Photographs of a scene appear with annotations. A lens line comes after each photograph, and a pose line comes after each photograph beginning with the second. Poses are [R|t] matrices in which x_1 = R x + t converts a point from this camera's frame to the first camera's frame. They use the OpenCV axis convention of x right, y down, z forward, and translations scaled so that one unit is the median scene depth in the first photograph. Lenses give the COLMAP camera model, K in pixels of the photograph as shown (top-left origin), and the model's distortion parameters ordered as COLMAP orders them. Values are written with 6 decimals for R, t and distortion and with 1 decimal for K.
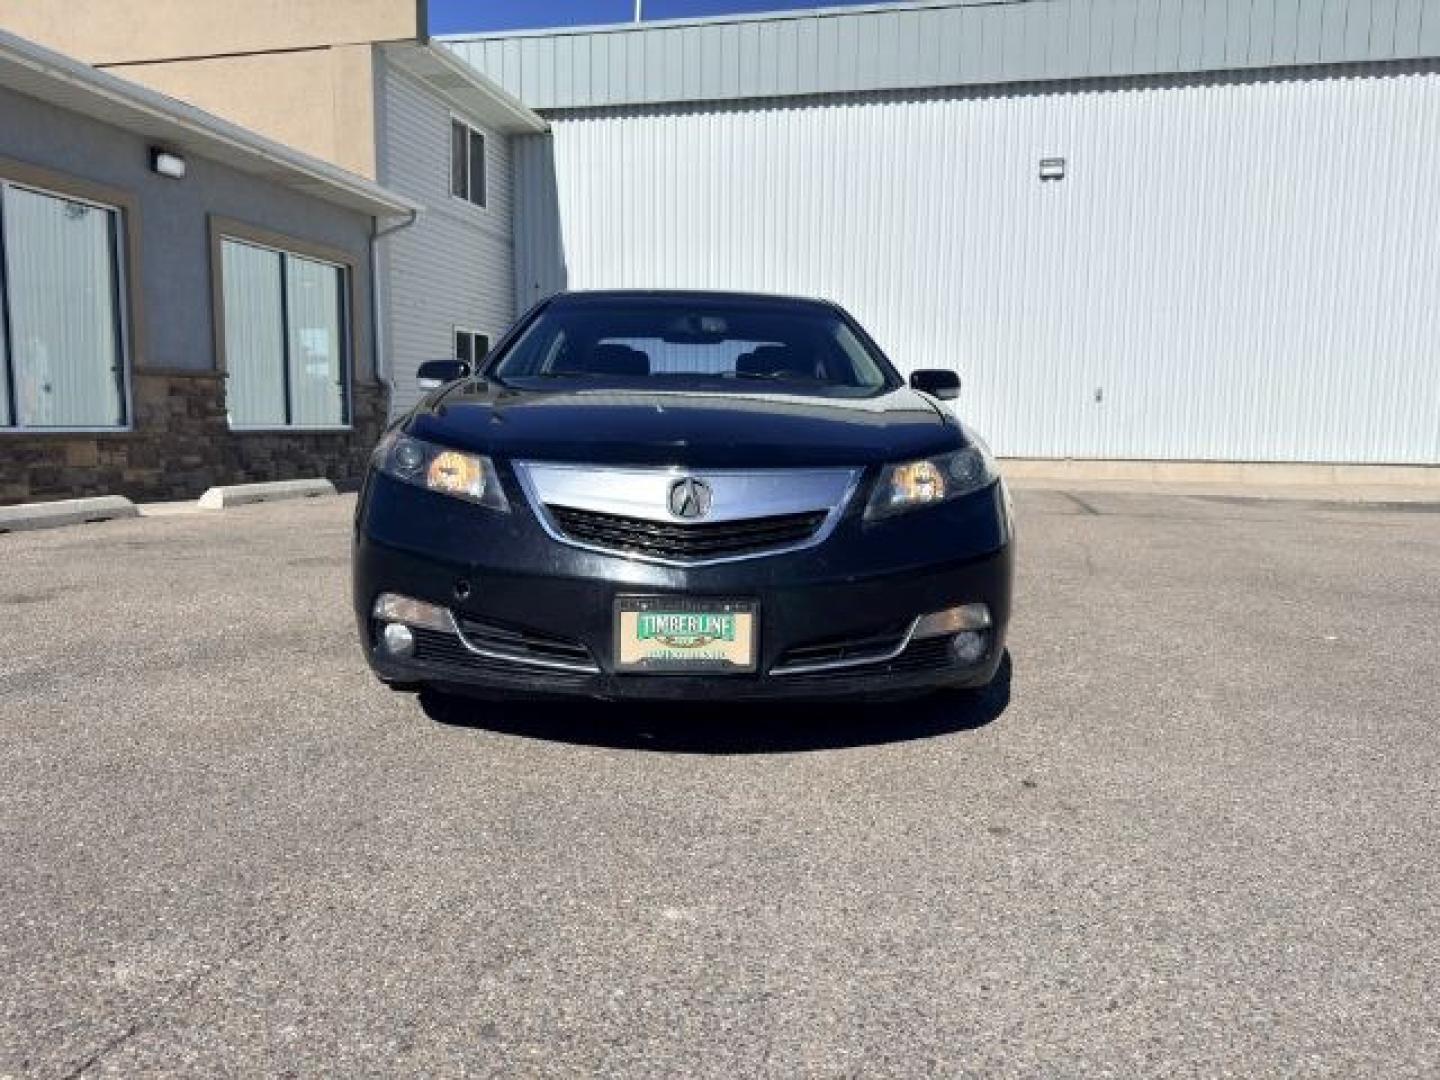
lens RADIAL K [[1059.1, 0, 721.1], [0, 1059.1, 562.2], [0, 0, 1]] dist [-0.009326, -0.008085]
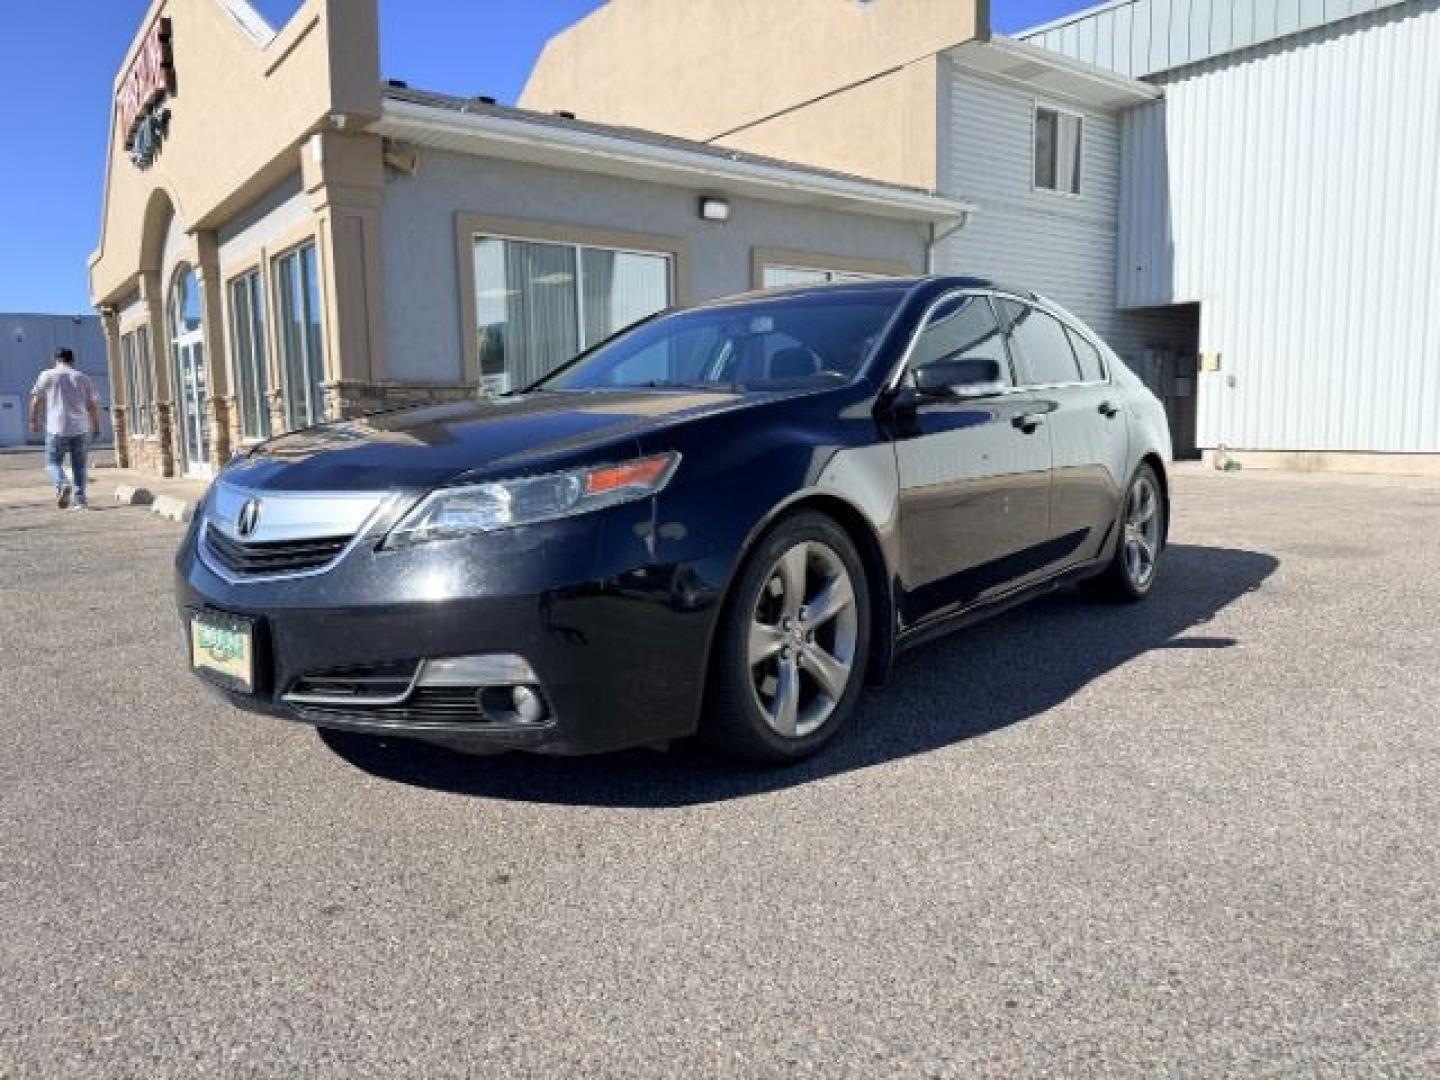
lens RADIAL K [[1059.1, 0, 721.1], [0, 1059.1, 562.2], [0, 0, 1]] dist [-0.009326, -0.008085]
pose [[0.750791, 0.060202, -0.657790, 0.208992], [-0.059201, 0.997963, 0.023764, -0.014719], [0.657881, 0.021100, 0.752826, 0.107207]]
